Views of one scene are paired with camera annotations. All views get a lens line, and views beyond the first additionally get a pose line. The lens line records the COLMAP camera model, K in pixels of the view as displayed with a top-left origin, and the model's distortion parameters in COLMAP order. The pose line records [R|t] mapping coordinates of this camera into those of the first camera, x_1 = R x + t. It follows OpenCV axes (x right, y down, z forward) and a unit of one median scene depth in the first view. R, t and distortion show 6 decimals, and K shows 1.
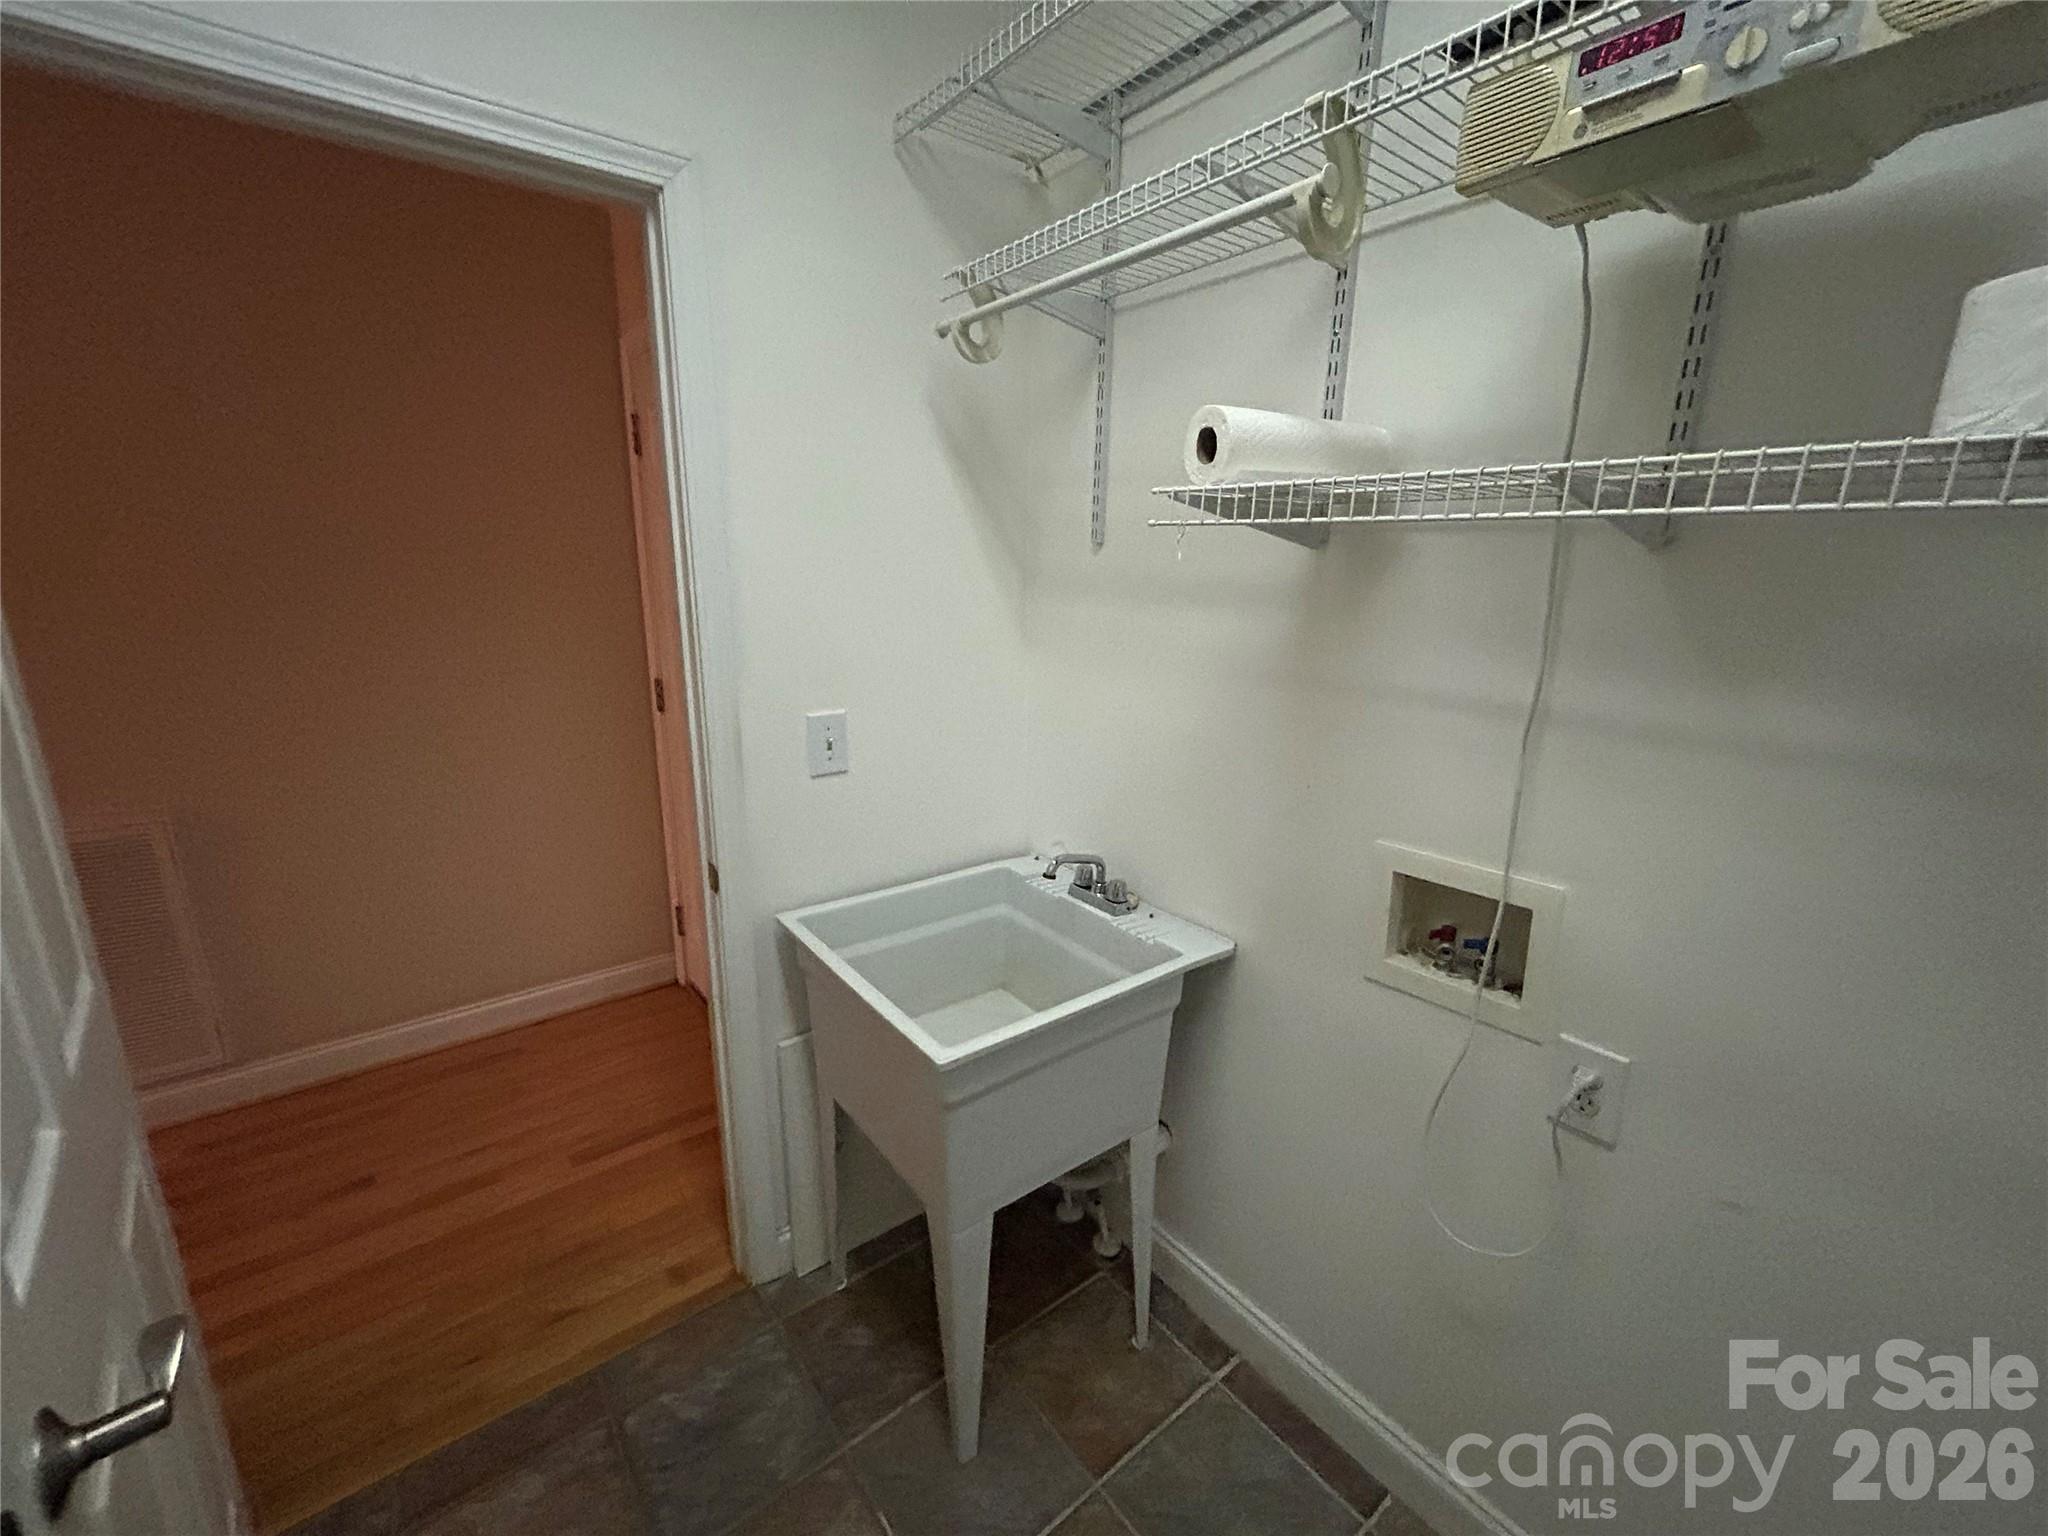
lens RADIAL K [[827.7, 0, 1024.3], [0, 827.7, 764.4], [0, 0, 1]] dist [-0.001926, 0.000119]
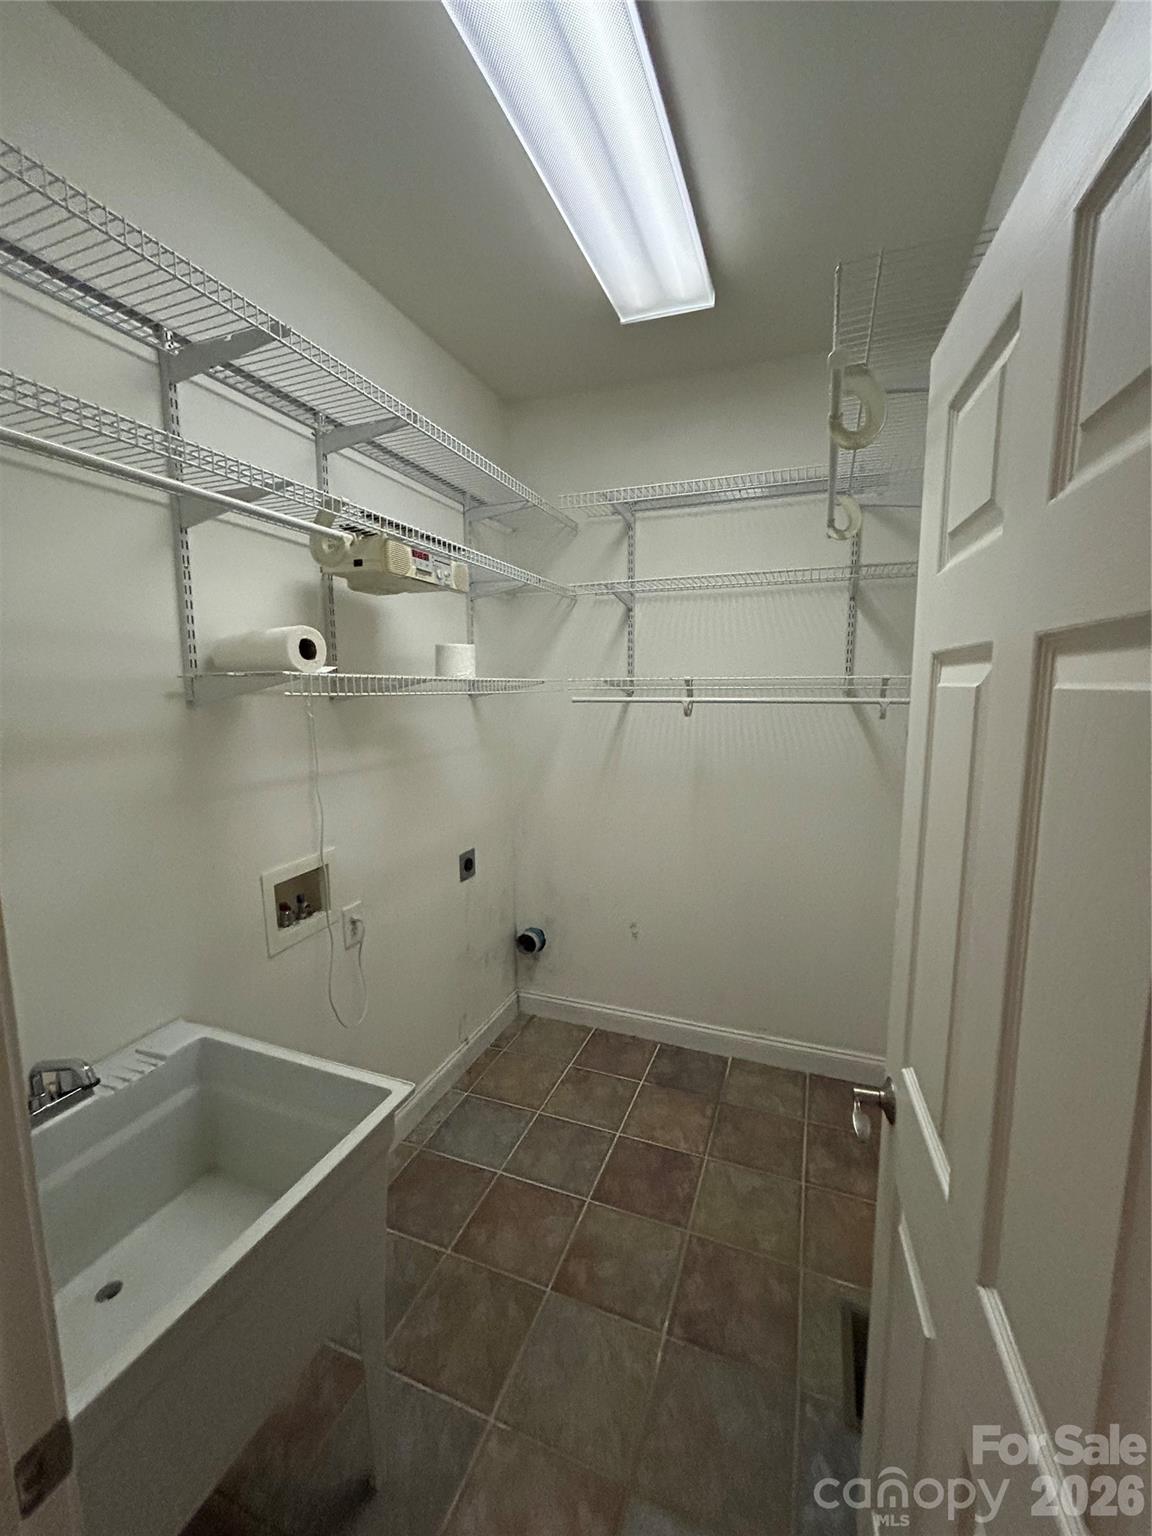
lens RADIAL K [[620.7, 0, 575.6], [0, 620.7, 767.3], [0, 0, 1]] dist [-0.001926, 0.000119]
pose [[-0.513777, -0.121413, 0.849289, -1.705083], [0.205874, 0.943563, 0.259434, -0.557368], [-0.832856, 0.308137, -0.459785, 1.789372]]
